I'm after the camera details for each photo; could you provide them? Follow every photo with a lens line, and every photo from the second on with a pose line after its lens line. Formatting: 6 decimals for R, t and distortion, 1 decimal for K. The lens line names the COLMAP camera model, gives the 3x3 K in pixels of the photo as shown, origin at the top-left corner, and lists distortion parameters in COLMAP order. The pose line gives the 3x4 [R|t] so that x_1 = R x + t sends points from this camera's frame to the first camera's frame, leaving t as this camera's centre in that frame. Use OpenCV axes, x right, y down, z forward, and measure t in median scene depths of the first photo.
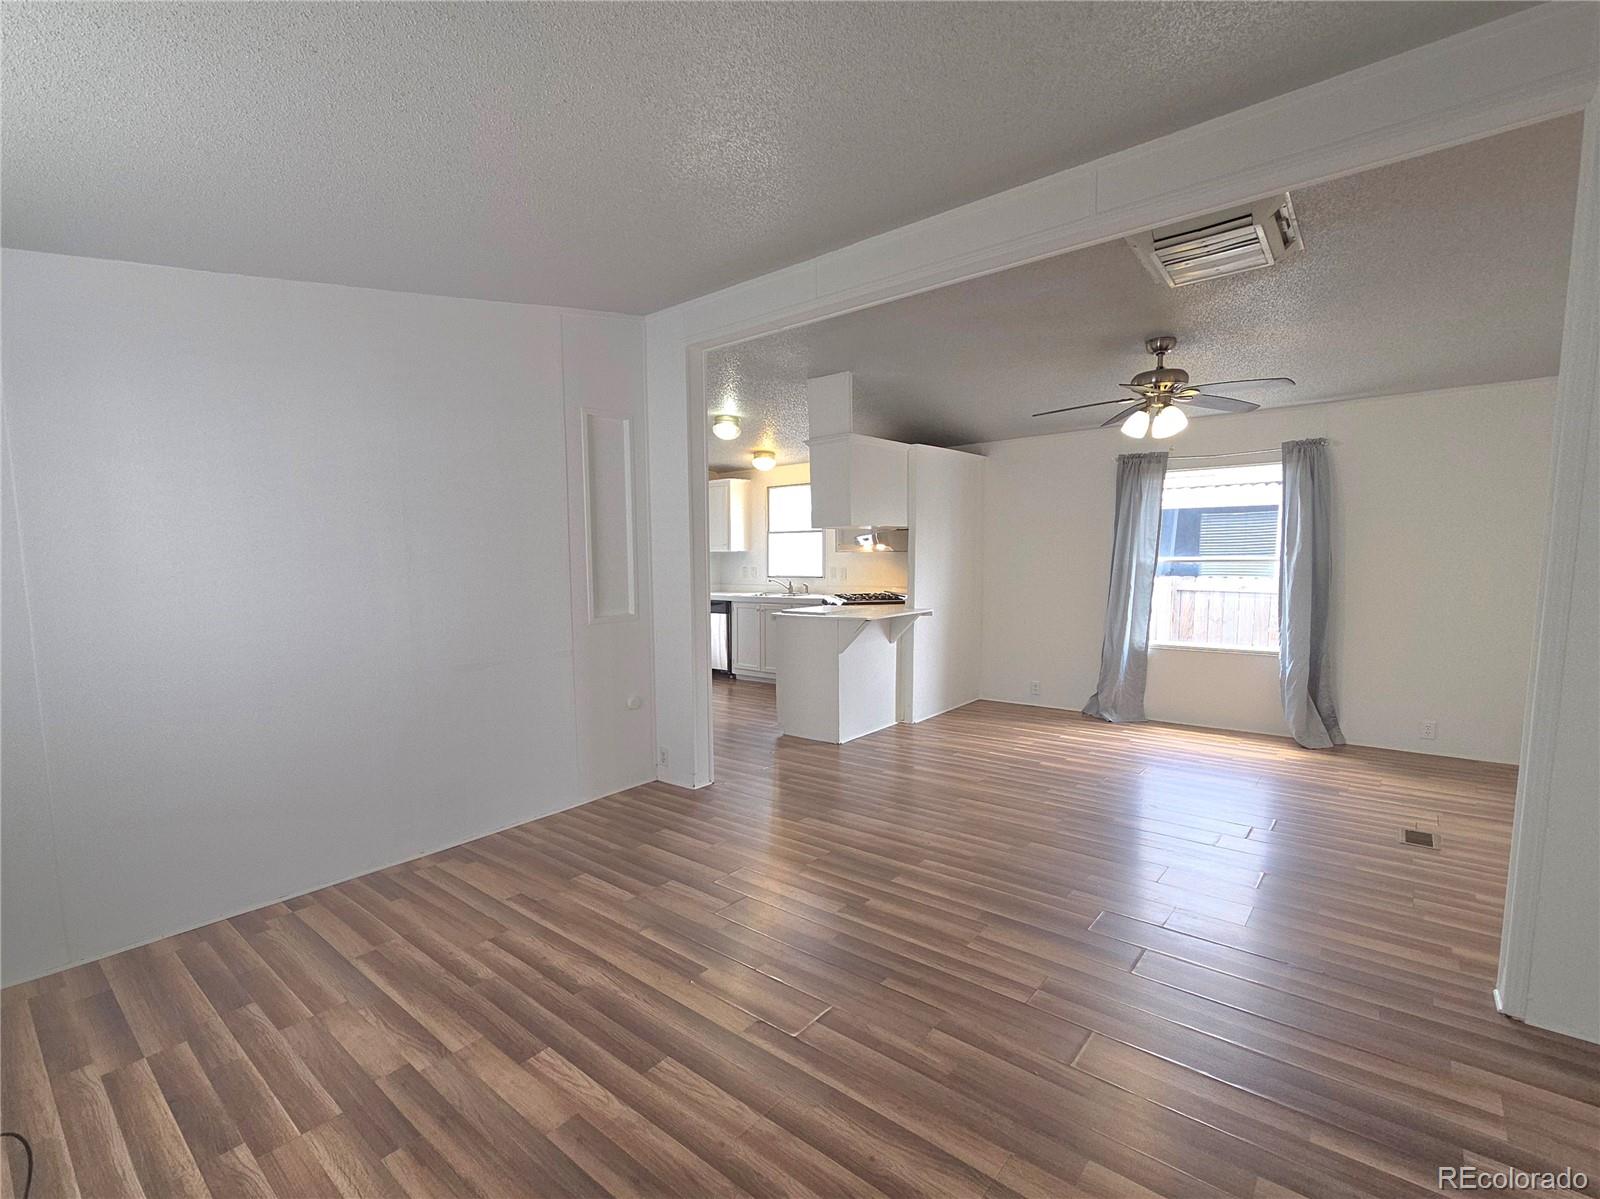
lens RADIAL K [[742.4, 0, 723.8], [0, 742.4, 640.4], [0, 0, 1]] dist [0.002709, -0.000801]
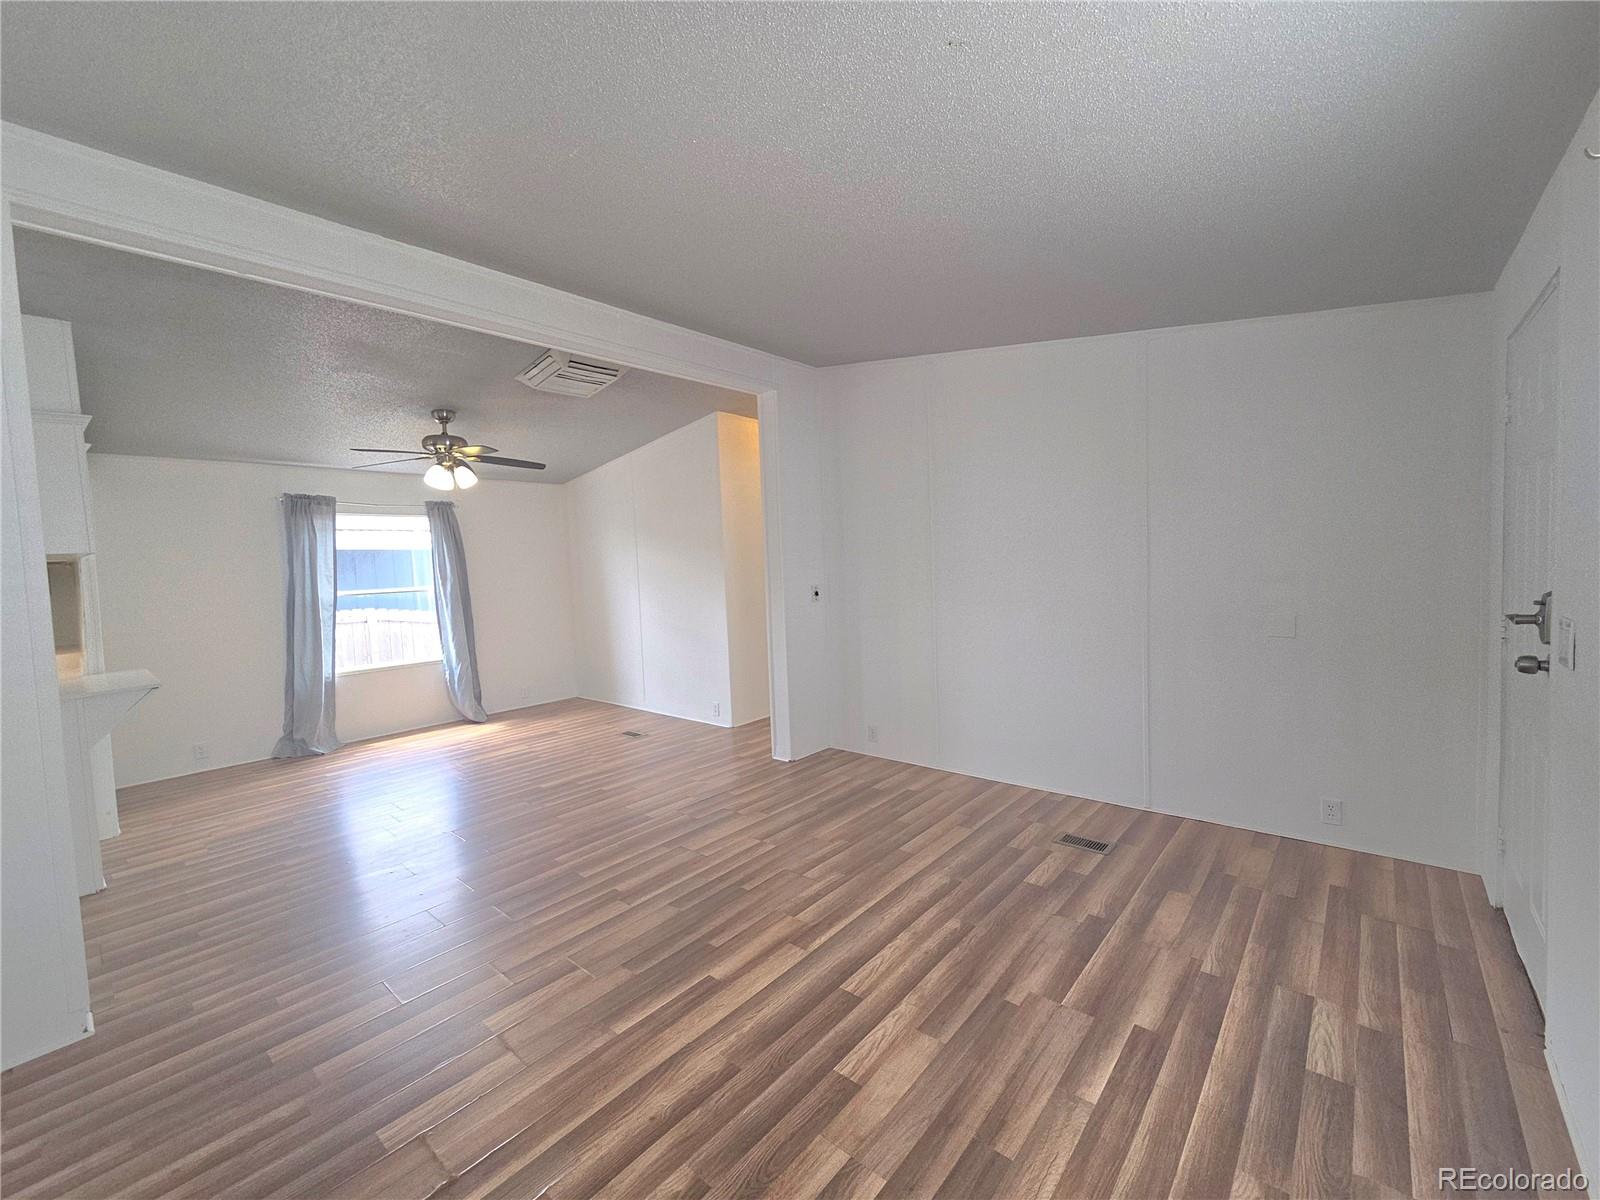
lens RADIAL K [[659.9, 0, 796.9], [0, 659.9, 596.7], [0, 0, 1]] dist [0.001863, -0.001004]
pose [[-0.026640, -0.033802, 0.999073, -0.633045], [0.159571, 0.986469, 0.037631, -0.054545], [-0.986827, 0.160426, -0.020886, 0.576202]]
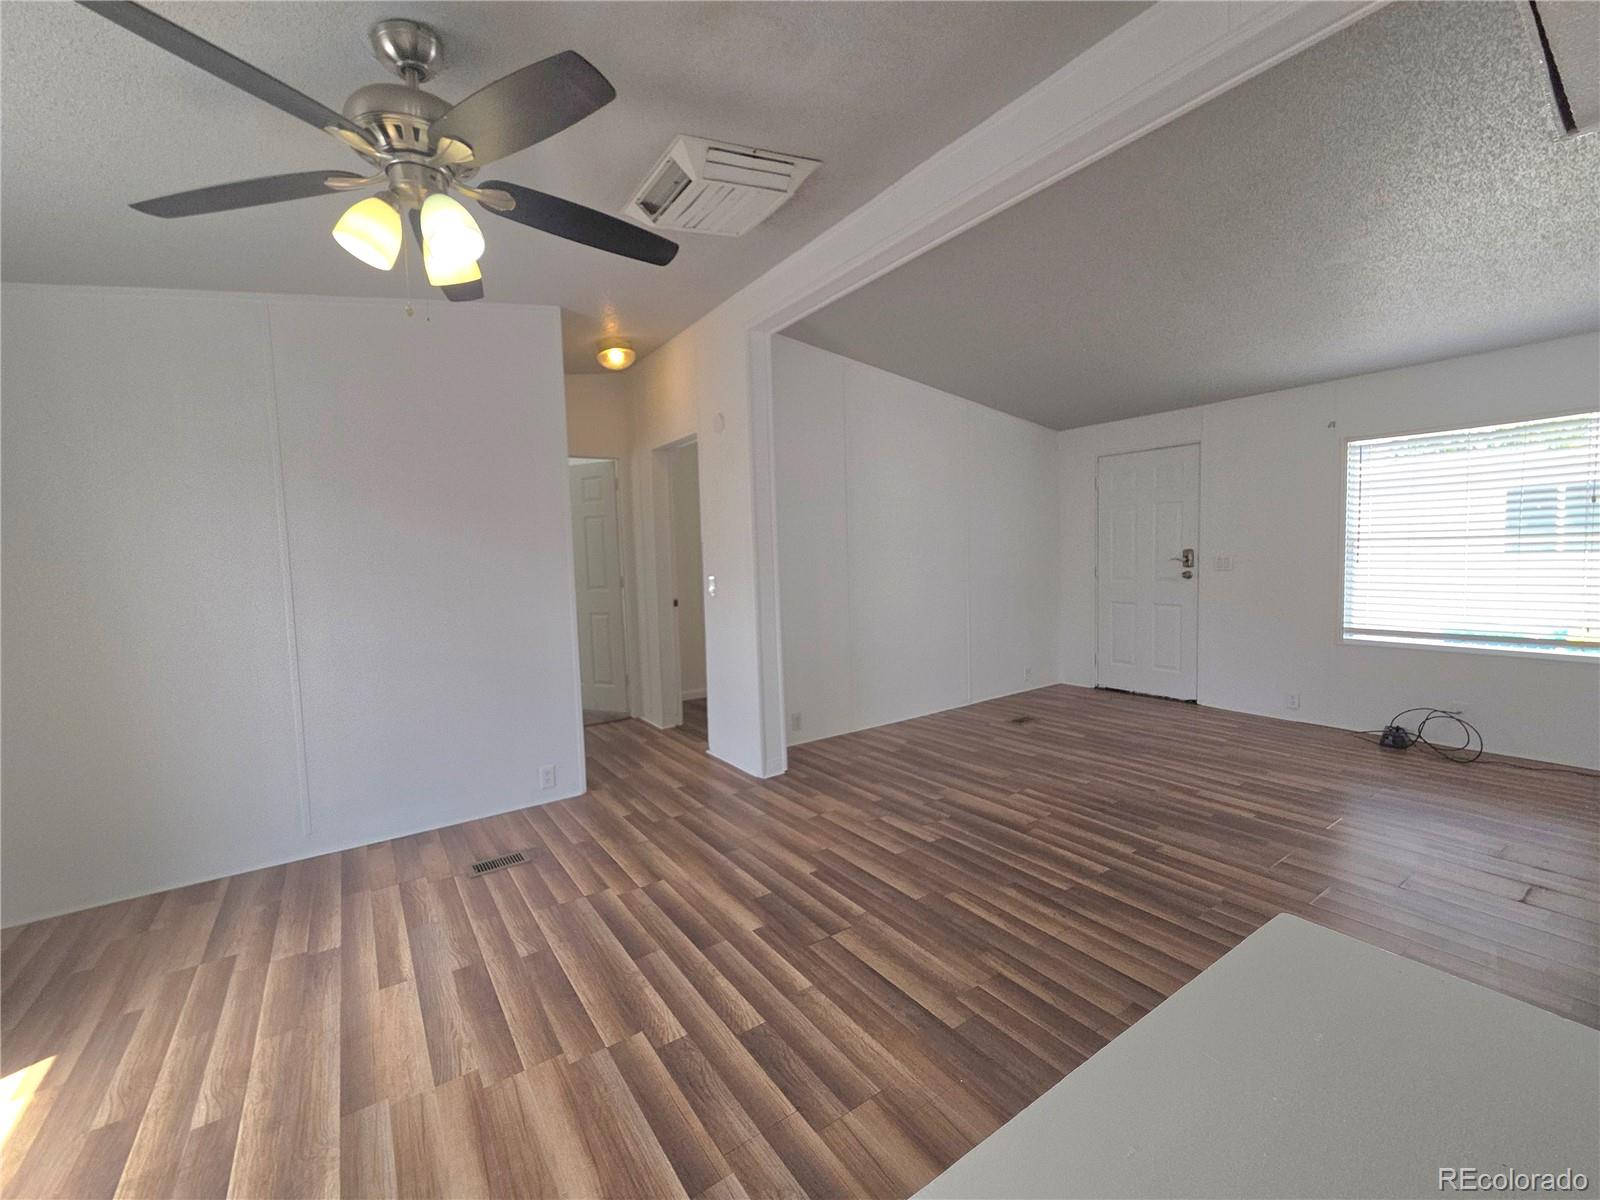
lens RADIAL K [[659.9, 0, 796.9], [0, 659.9, 596.7], [0, 0, 1]] dist [0.001863, -0.001004]
pose [[-0.973215, 0.036341, 0.227007, 0.361315], [0.078379, 0.980719, 0.179018, -0.175664], [-0.216125, 0.192016, -0.957298, 1.608981]]
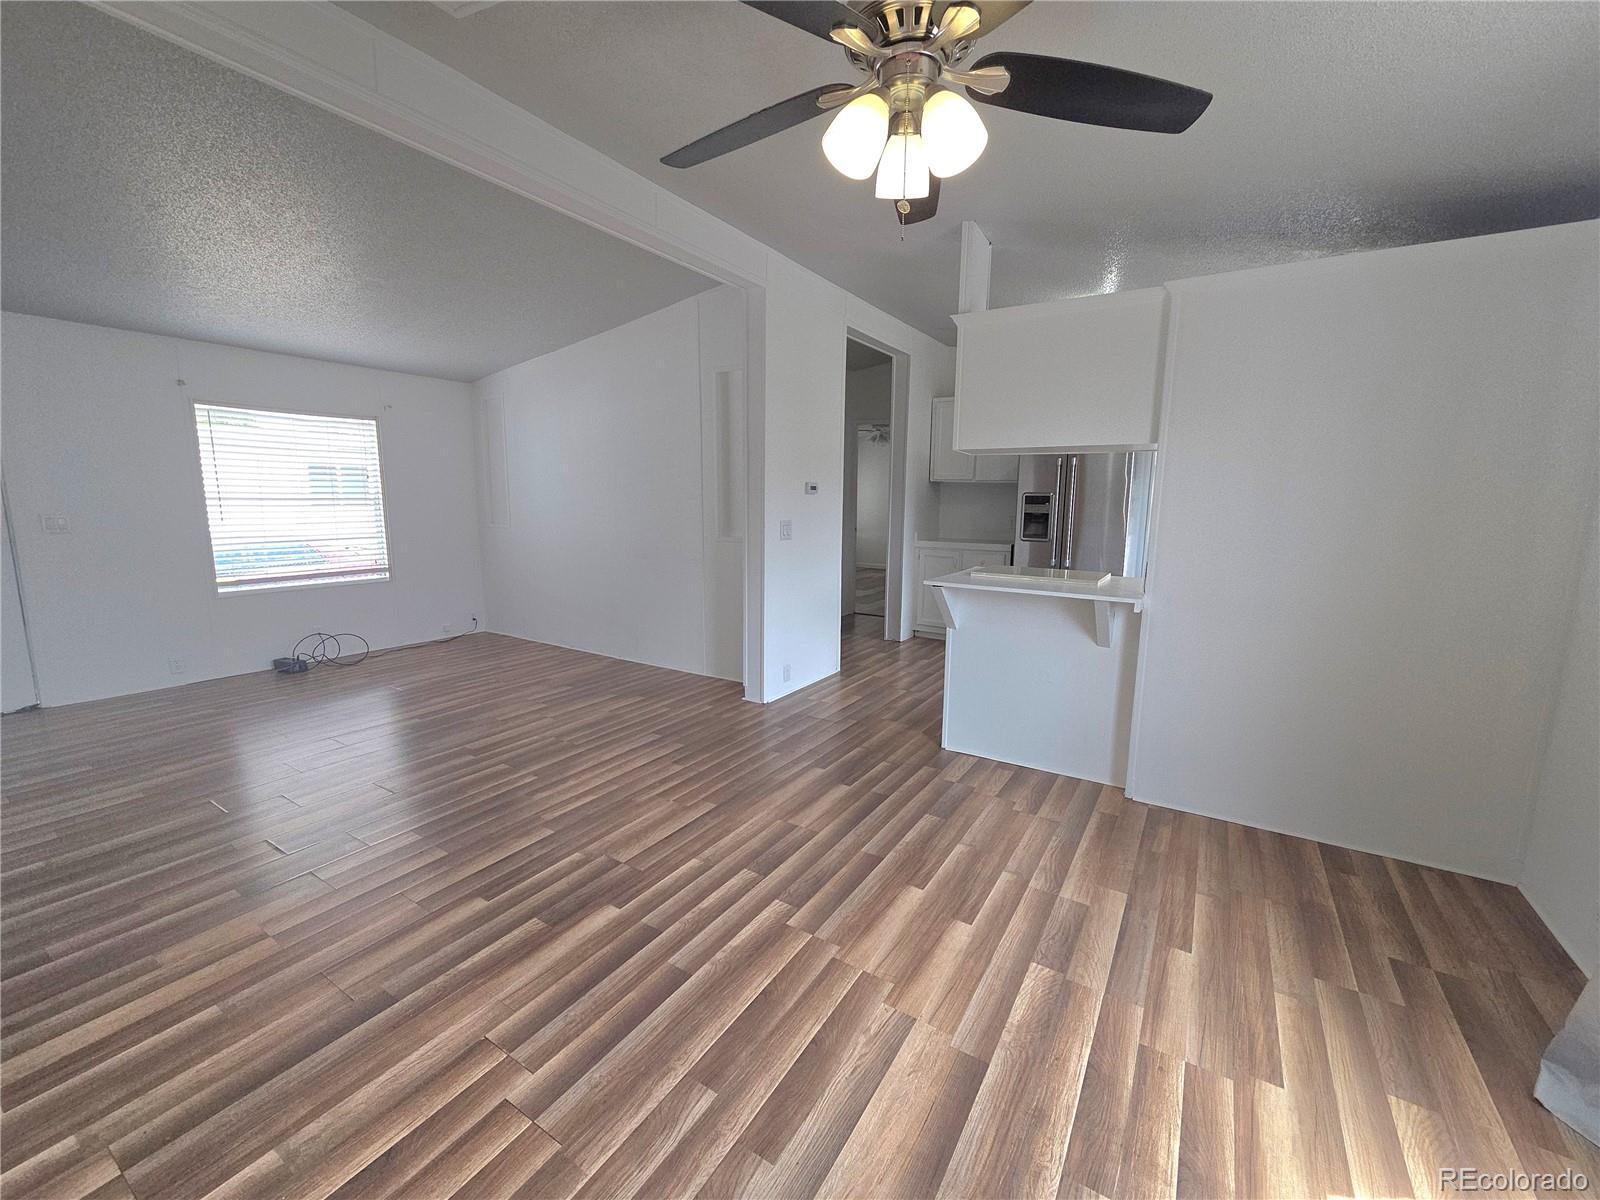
lens RADIAL K [[659.9, 0, 796.9], [0, 659.9, 596.7], [0, 0, 1]] dist [0.001863, -0.001004]
pose [[0.177167, 0.171033, -0.969206, 1.121594], [-0.130454, 0.980176, 0.149123, -0.133493], [0.975497, 0.100017, 0.195967, 1.077102]]
